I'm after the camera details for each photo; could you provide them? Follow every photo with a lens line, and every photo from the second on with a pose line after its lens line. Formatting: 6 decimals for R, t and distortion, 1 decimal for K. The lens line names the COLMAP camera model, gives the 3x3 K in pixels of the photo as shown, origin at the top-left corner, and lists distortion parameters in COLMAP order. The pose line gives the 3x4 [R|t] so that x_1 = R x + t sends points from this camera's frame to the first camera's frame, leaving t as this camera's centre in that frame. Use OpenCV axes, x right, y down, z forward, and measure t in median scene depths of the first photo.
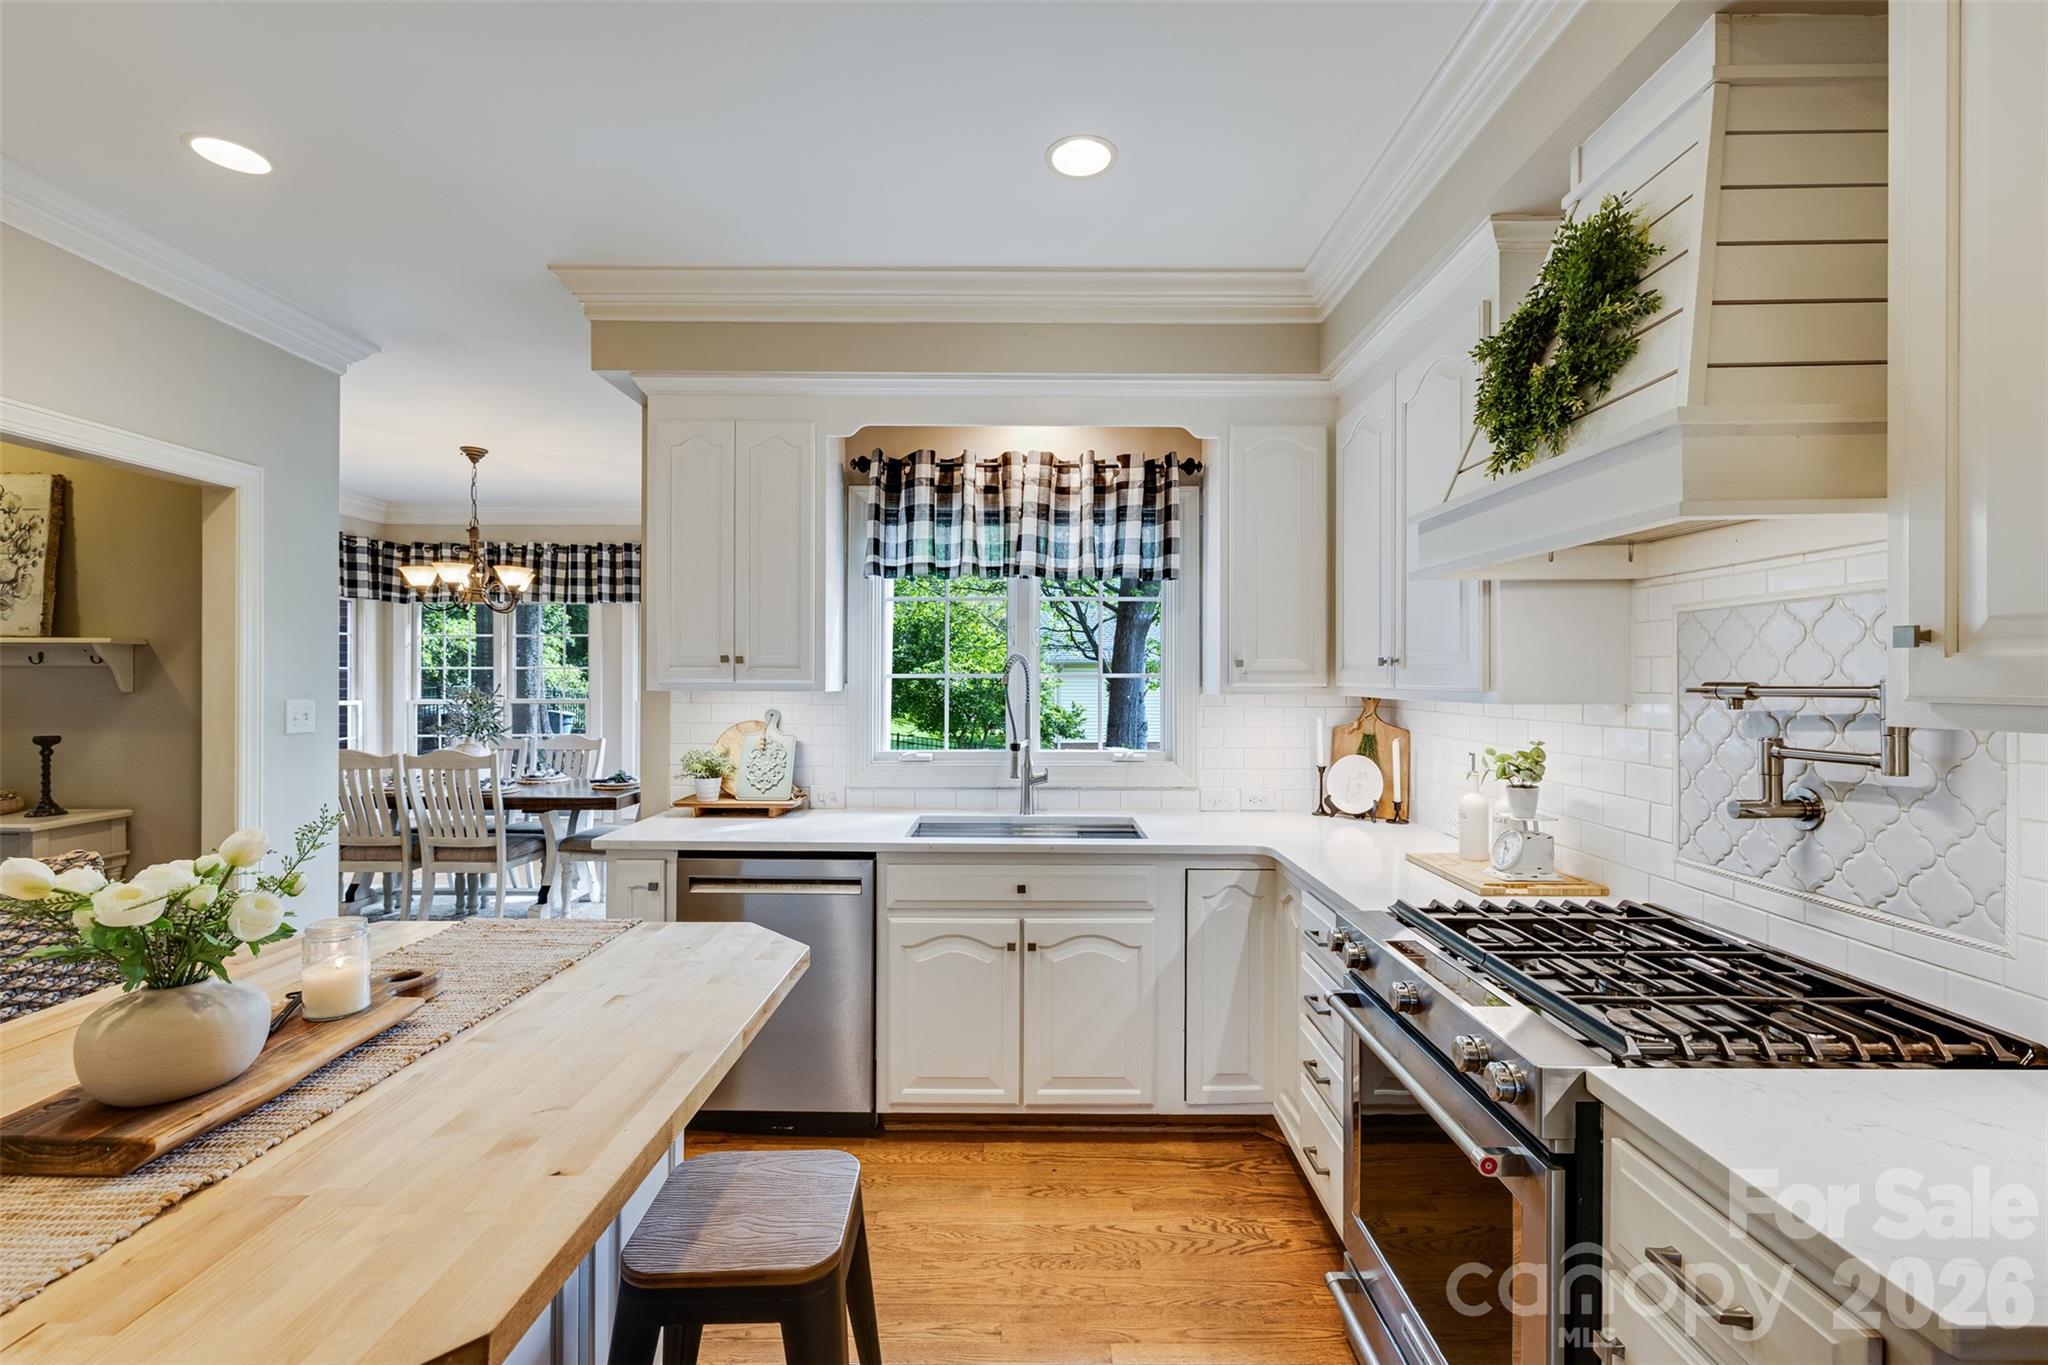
lens RADIAL K [[865.8, 0, 1024.0], [0, 865.8, 682.5], [0, 0, 1]] dist [-0.001104, 0.000003]
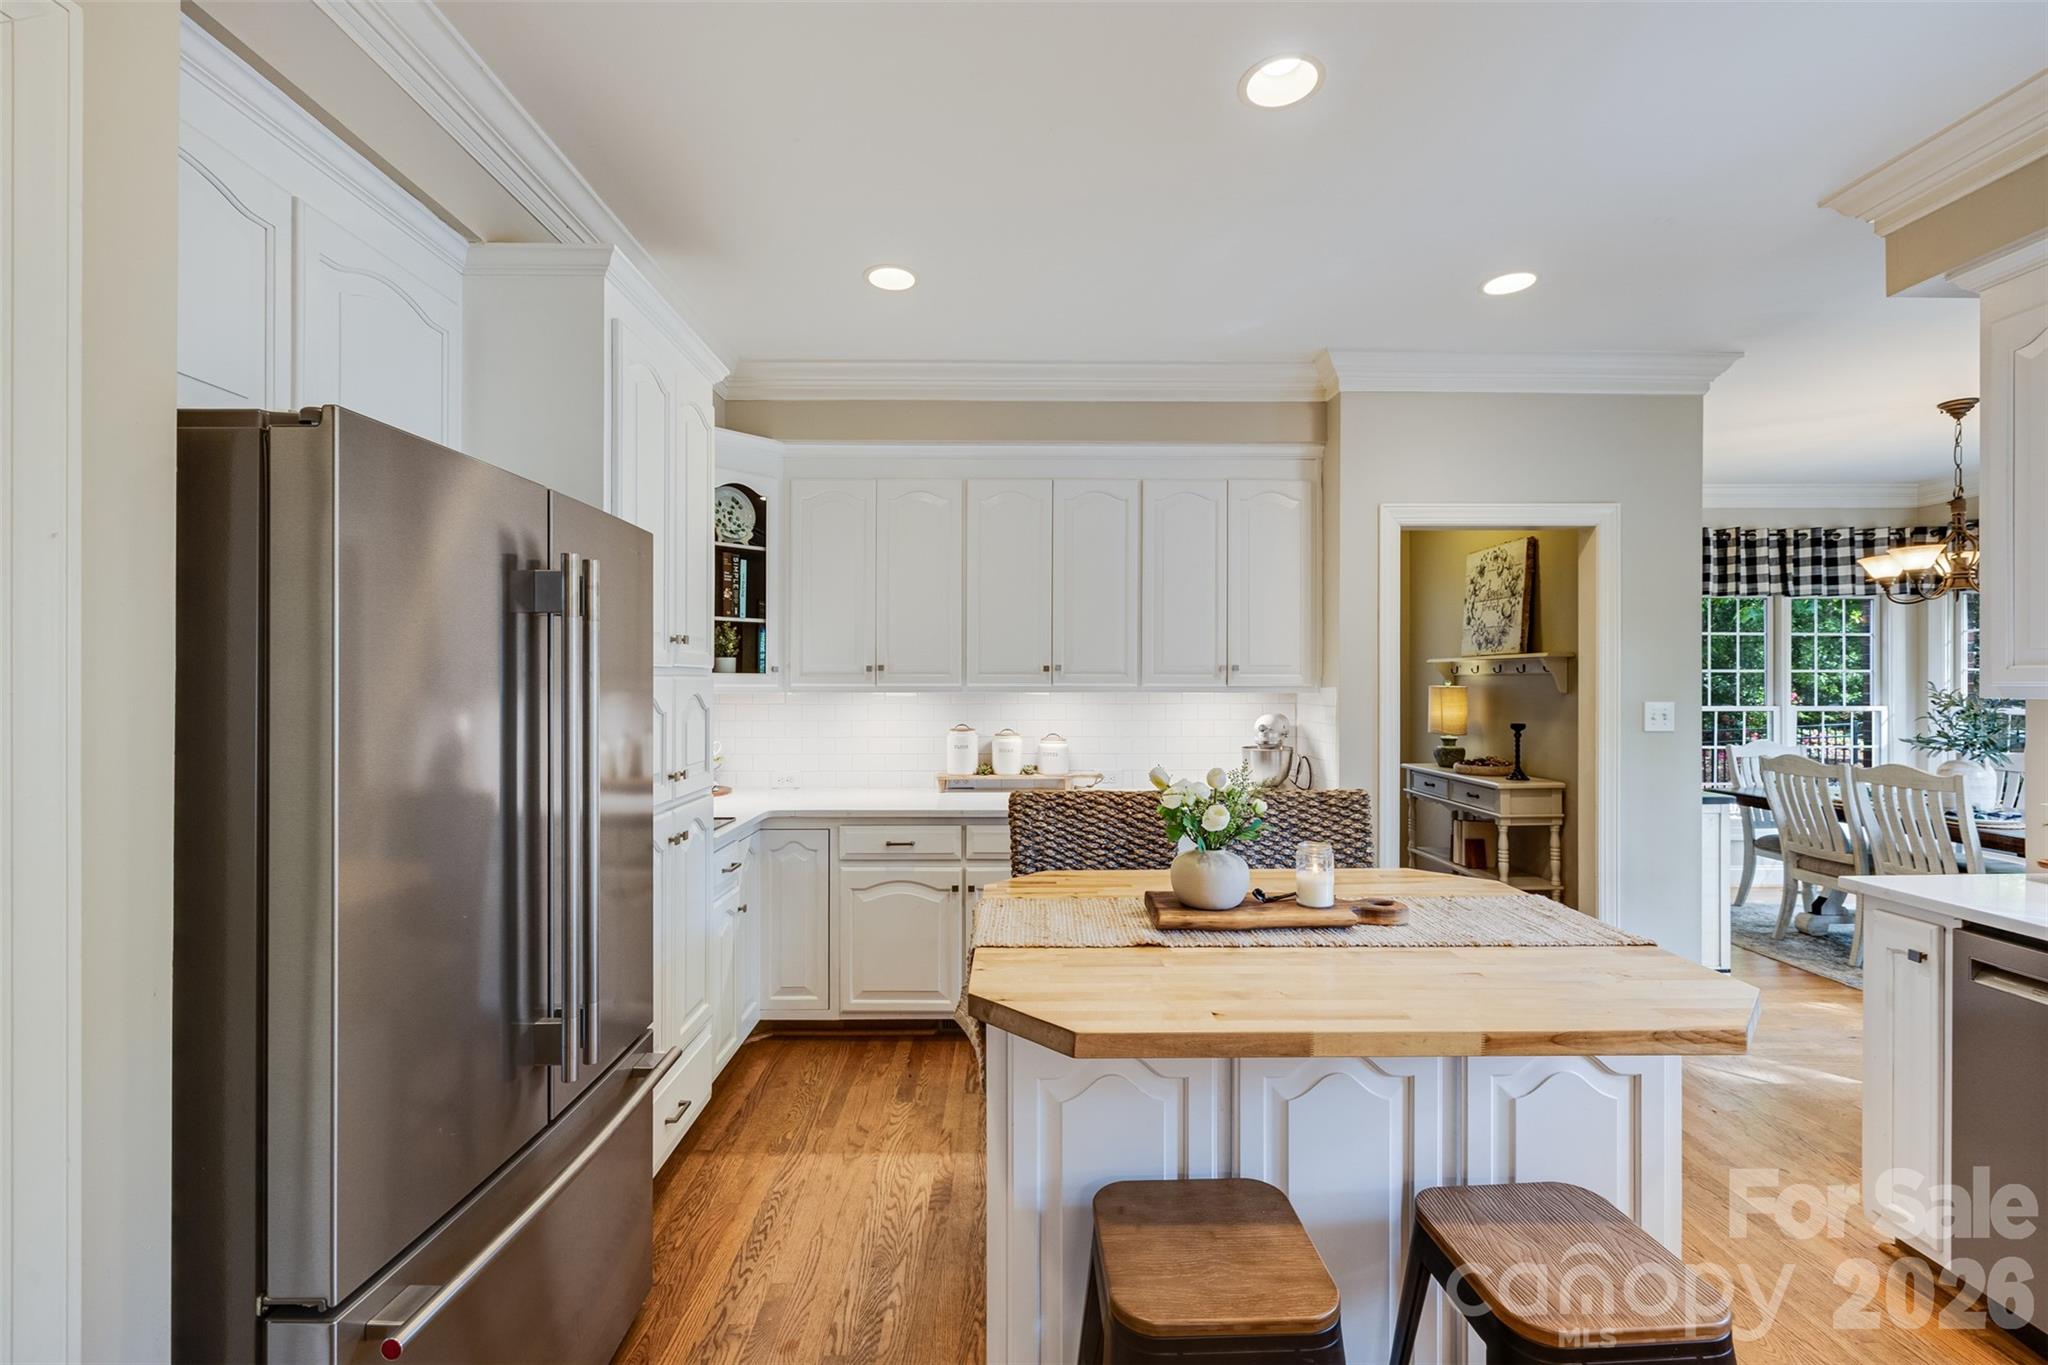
lens RADIAL K [[854.0, 0, 1036.3], [0, 854.0, 681.5], [0, 0, 1]] dist [-0.000451, 0.000219]
pose [[0.019956, -0.004042, -0.999793, 0.154545], [-0.002136, 0.999989, -0.004085, 0.000234], [0.999799, 0.002217, 0.019947, 0.110421]]
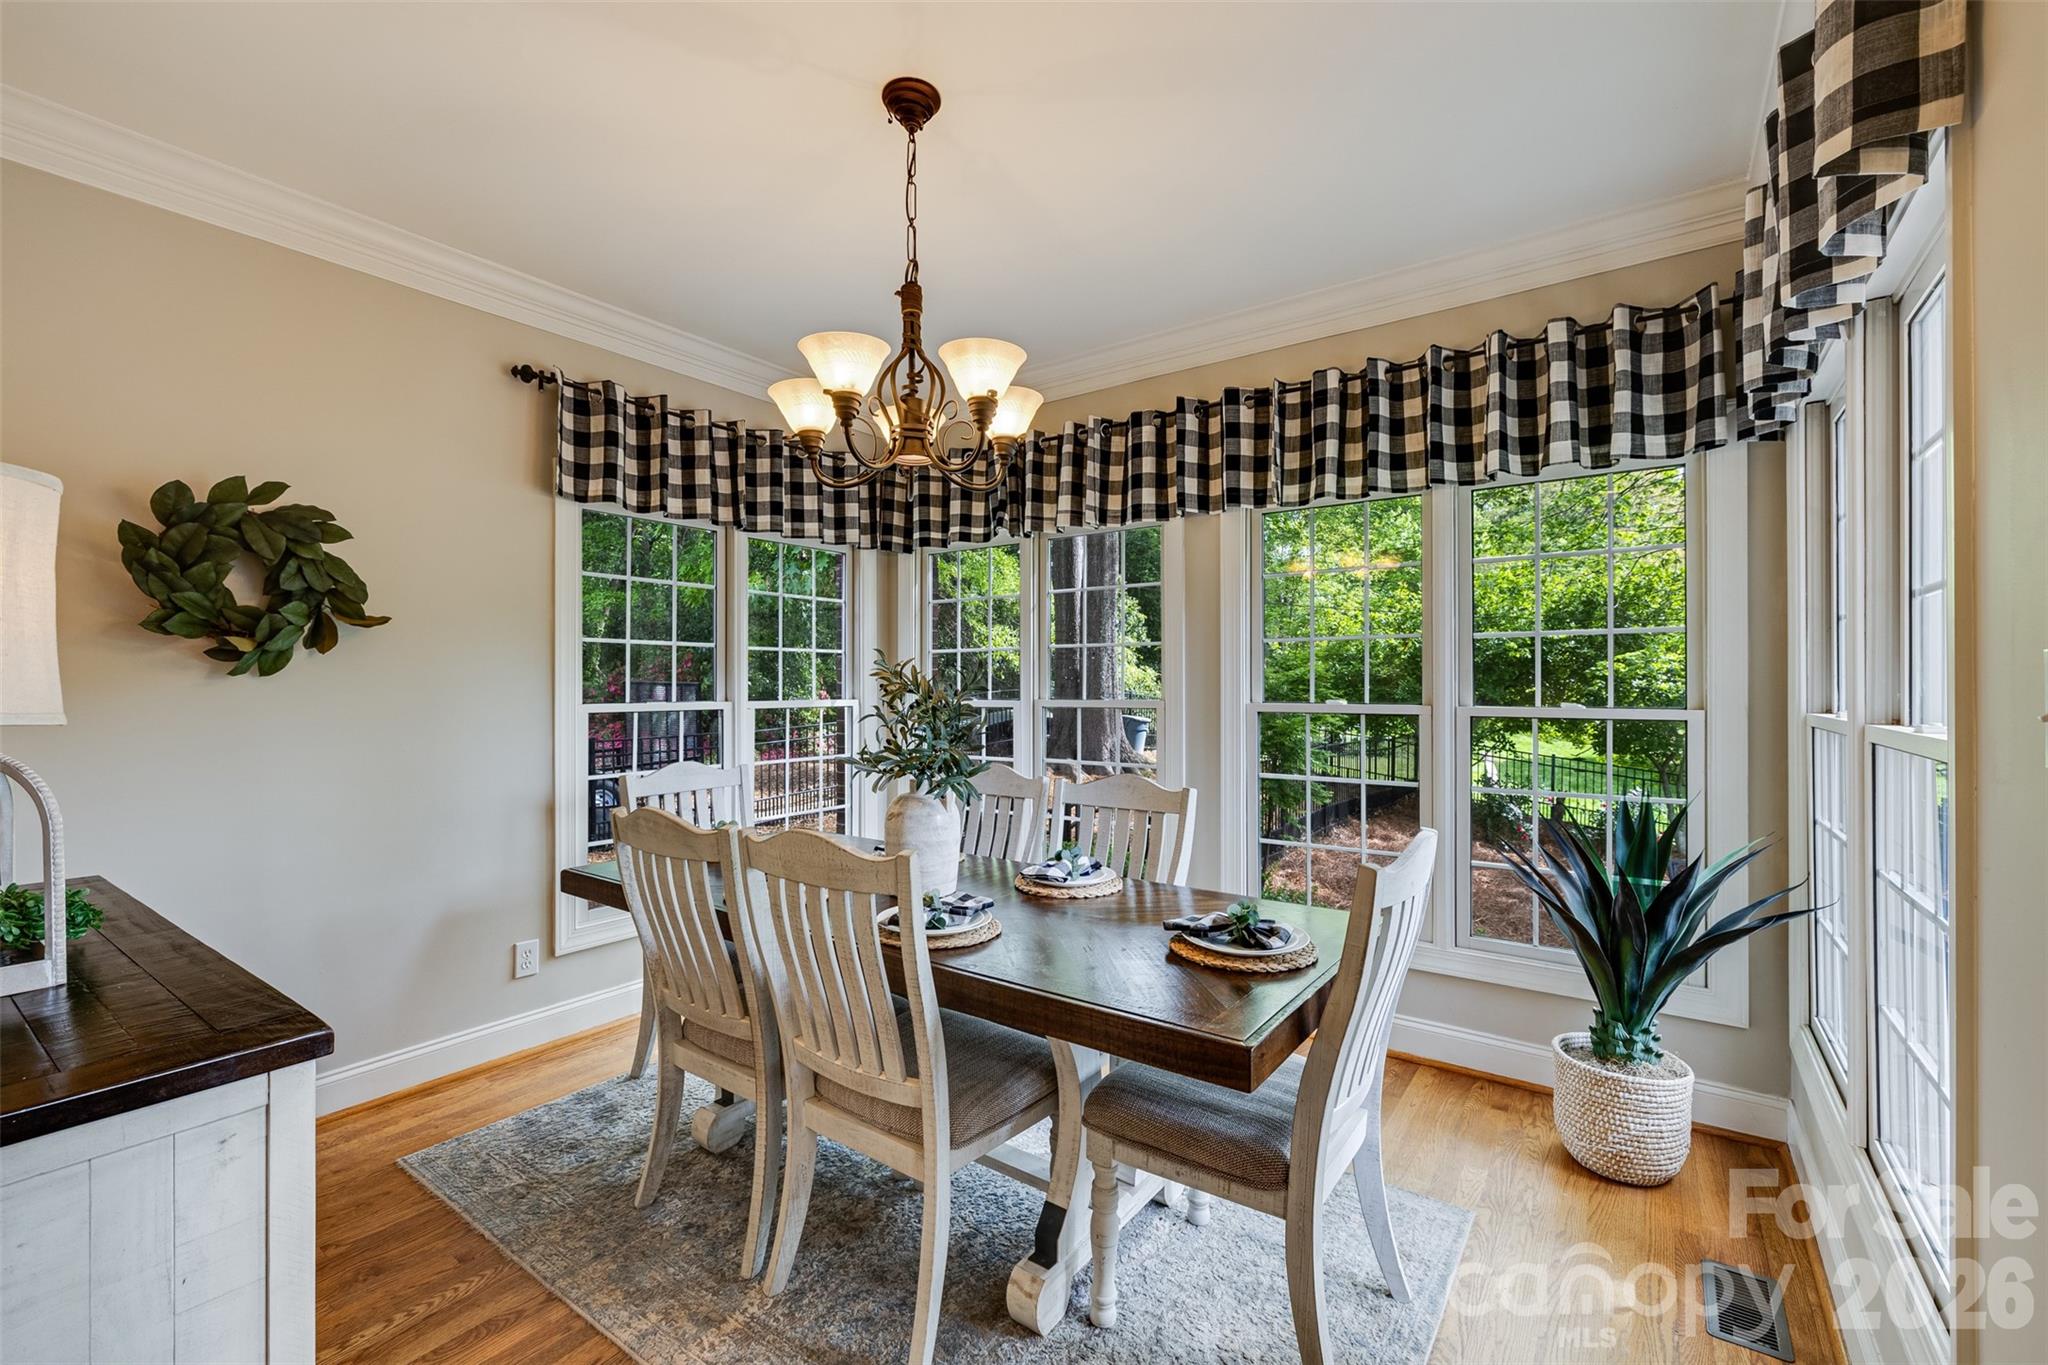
lens RADIAL K [[865.8, 0, 1024.0], [0, 865.8, 682.5], [0, 0, 1]] dist [-0.001104, 0.000003]
pose [[0.809957, -0.005771, -0.586461, -0.345404], [0.001538, 0.999969, -0.007716, 0.016892], [0.586488, 0.005348, 0.809940, 0.690894]]
